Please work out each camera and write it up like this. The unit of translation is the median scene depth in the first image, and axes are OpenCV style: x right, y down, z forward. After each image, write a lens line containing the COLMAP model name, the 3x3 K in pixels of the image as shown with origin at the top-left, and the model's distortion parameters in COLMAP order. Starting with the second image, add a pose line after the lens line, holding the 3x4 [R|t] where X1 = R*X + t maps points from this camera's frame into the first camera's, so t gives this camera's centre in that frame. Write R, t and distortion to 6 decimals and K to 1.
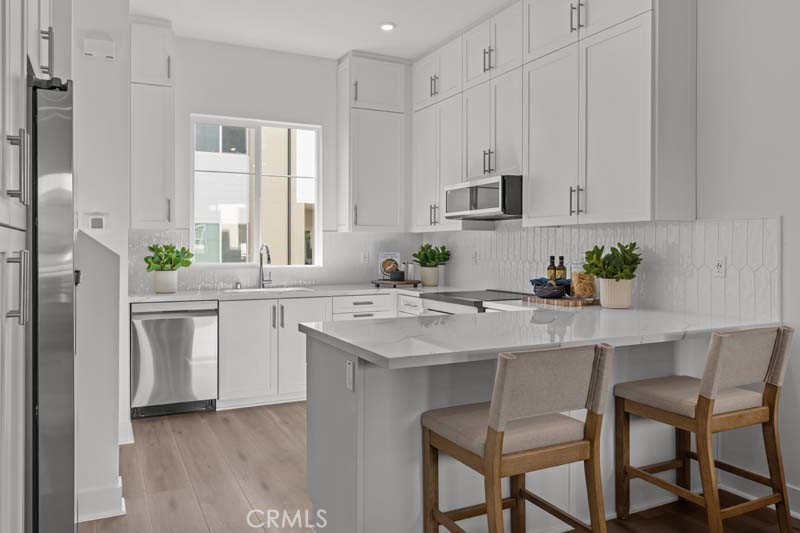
lens RADIAL K [[590.4, 0, 400.4], [0, 590.4, 260.1], [0, 0, 1]] dist [-0.033139, -0.000863]
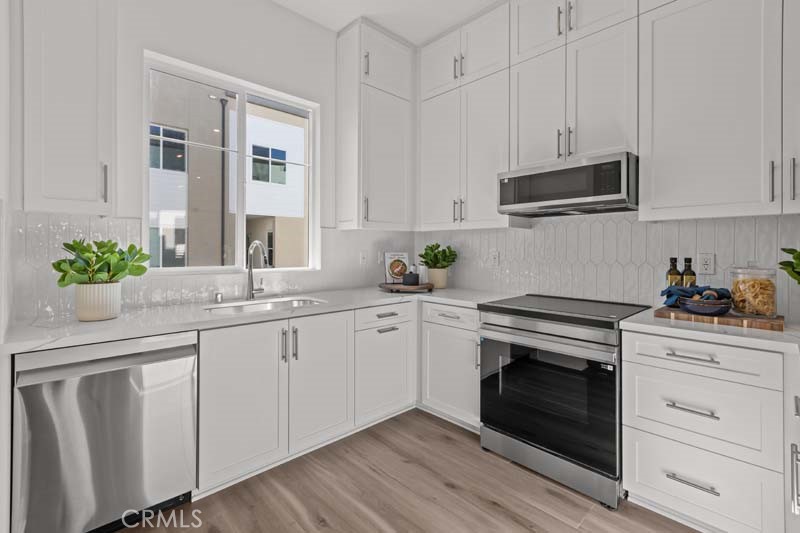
lens RADIAL K [[364.6, 0, 395.4], [0, 364.6, 251.9], [0, 0, 1]] dist [-0.003231, -0.000002]
pose [[0.958768, 0.000775, 0.284189, -0.206661], [0.002725, 0.999925, -0.011919, -0.008671], [-0.284176, 0.012201, 0.958694, 0.537858]]
